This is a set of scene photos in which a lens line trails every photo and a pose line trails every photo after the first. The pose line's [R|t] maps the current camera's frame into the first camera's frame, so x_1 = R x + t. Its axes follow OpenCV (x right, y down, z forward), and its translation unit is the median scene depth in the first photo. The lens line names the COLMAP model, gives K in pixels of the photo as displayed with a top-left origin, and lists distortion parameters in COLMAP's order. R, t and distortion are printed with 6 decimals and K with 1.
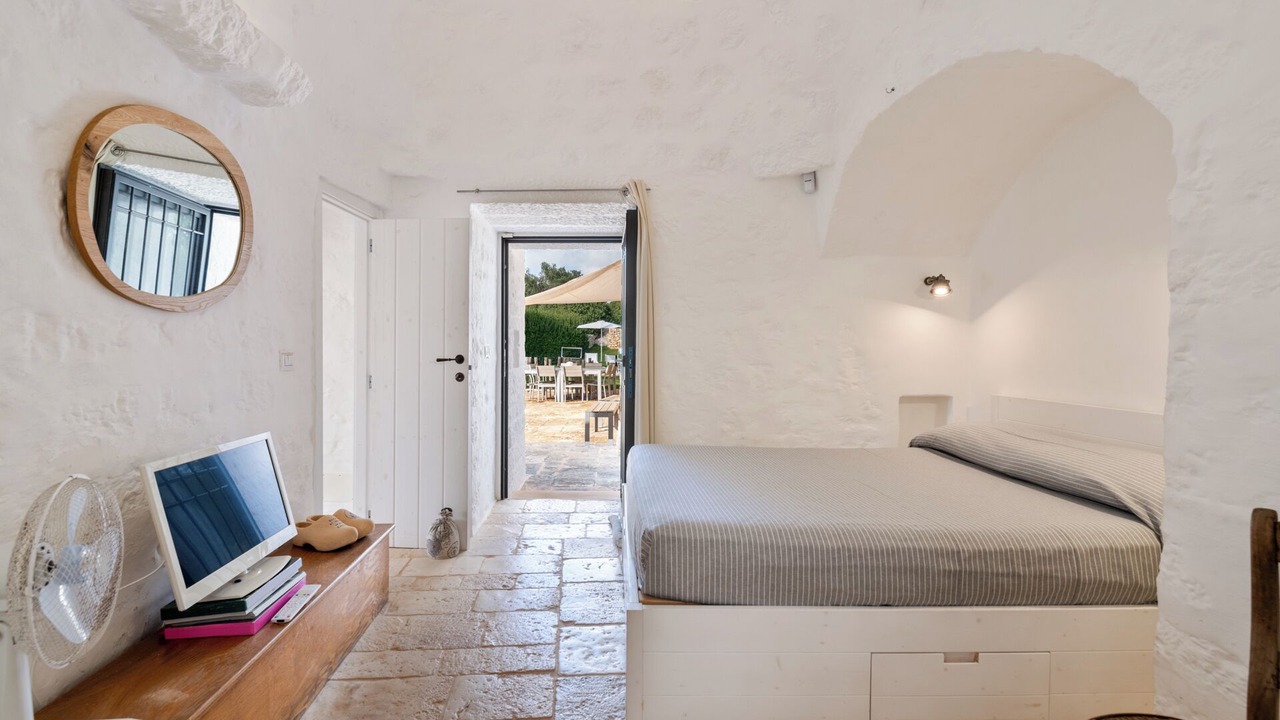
lens RADIAL K [[565.5, 0, 610.4], [0, 565.5, 358.5], [0, 0, 1]] dist [-0.002024, -0.010599]
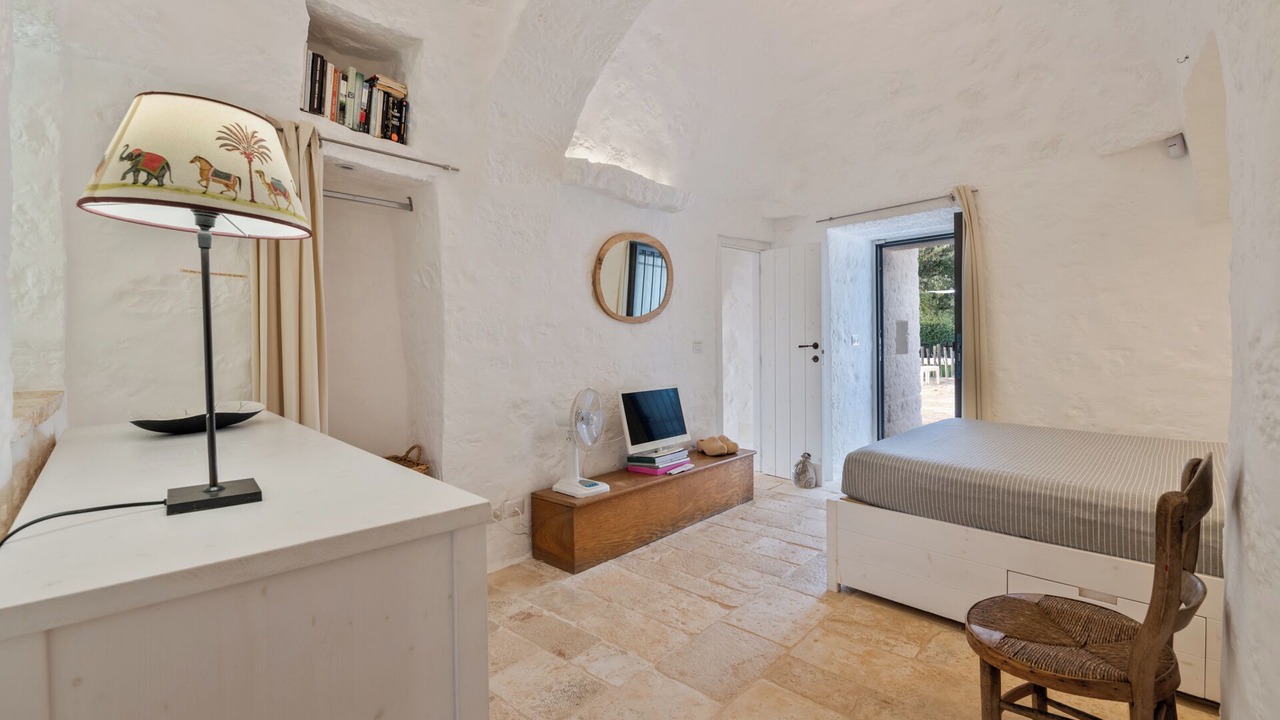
lens RADIAL K [[565.5, 0, 610.4], [0, 565.5, 358.5], [0, 0, 1]] dist [-0.002024, -0.010599]
pose [[0.655681, 0.008461, -0.754991, 0.614935], [0.003786, 0.999888, 0.014494, 0.014215], [0.755029, -0.012362, 0.655575, -0.378879]]
